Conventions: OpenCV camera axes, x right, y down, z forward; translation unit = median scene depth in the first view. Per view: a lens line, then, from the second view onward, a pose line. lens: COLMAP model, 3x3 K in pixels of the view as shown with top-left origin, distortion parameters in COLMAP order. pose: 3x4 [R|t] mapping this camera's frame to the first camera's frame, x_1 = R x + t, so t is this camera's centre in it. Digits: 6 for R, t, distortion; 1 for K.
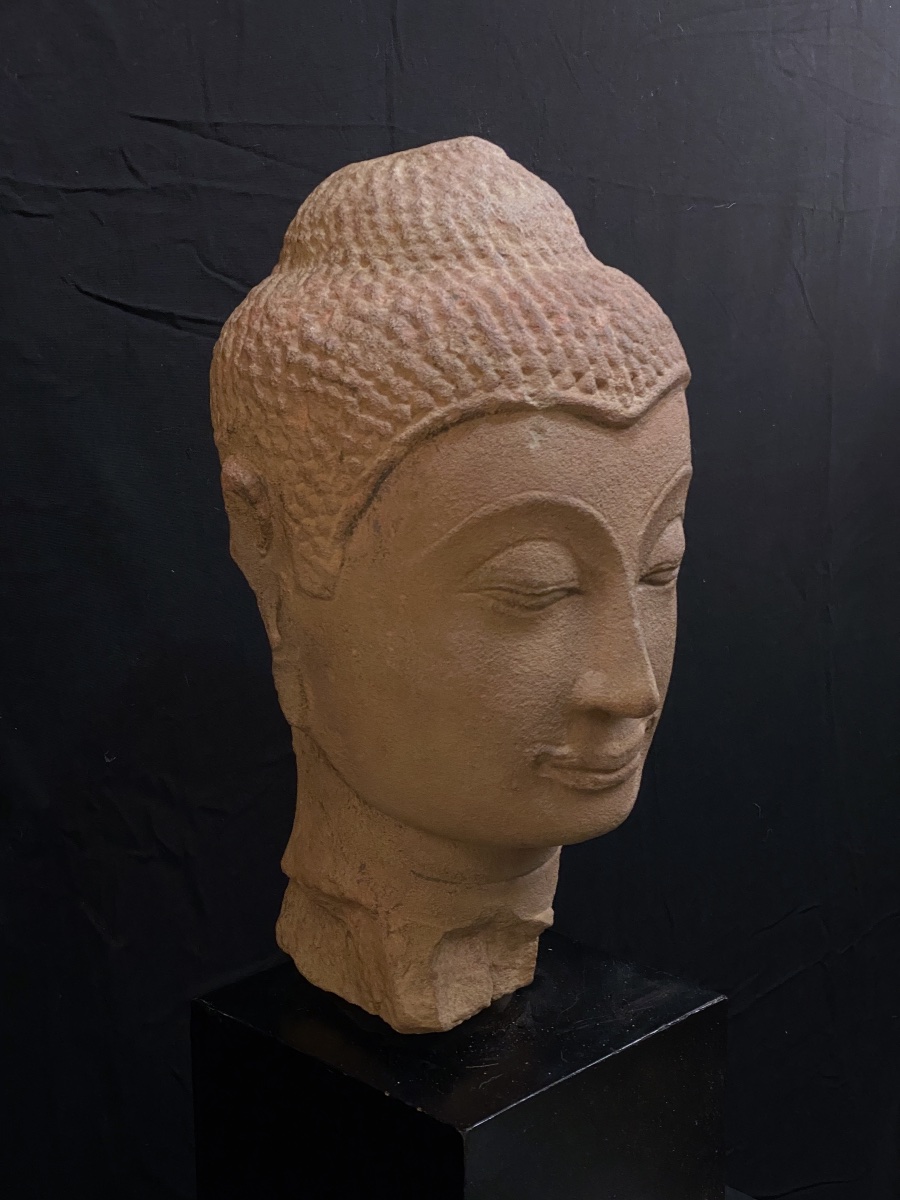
lens RADIAL K [[1807.7, 0, 450.0], [0, 1807.7, 600.0], [0, 0, 1]] dist [0.093745, 0.074704]
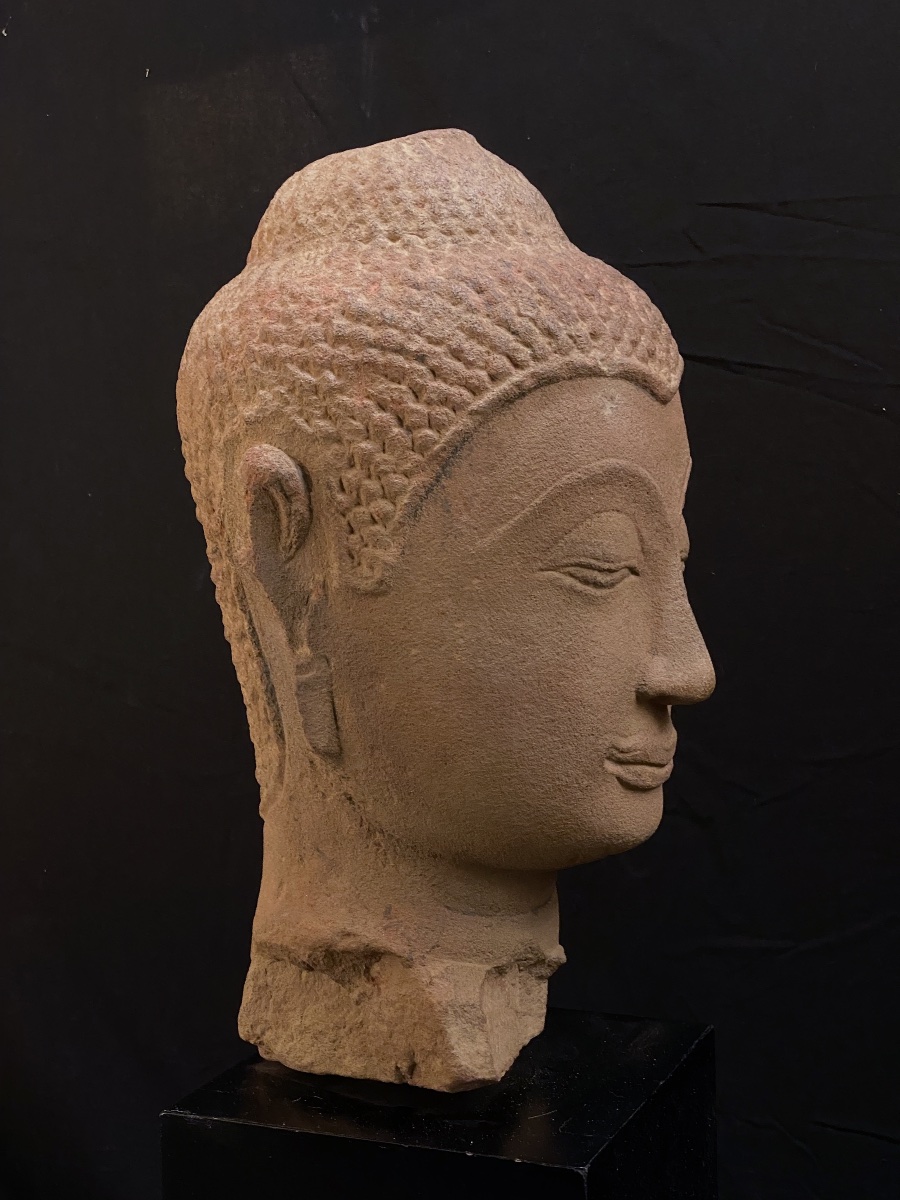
lens RADIAL K [[1807.7, 0, 450.0], [0, 1807.7, 600.0], [0, 0, 1]] dist [0.093745, 0.074704]
pose [[0.935694, -0.046973, 0.349670, -0.368655], [0.096758, 0.987263, -0.126294, 0.125465], [-0.339284, 0.152006, 0.928321, 0.145222]]
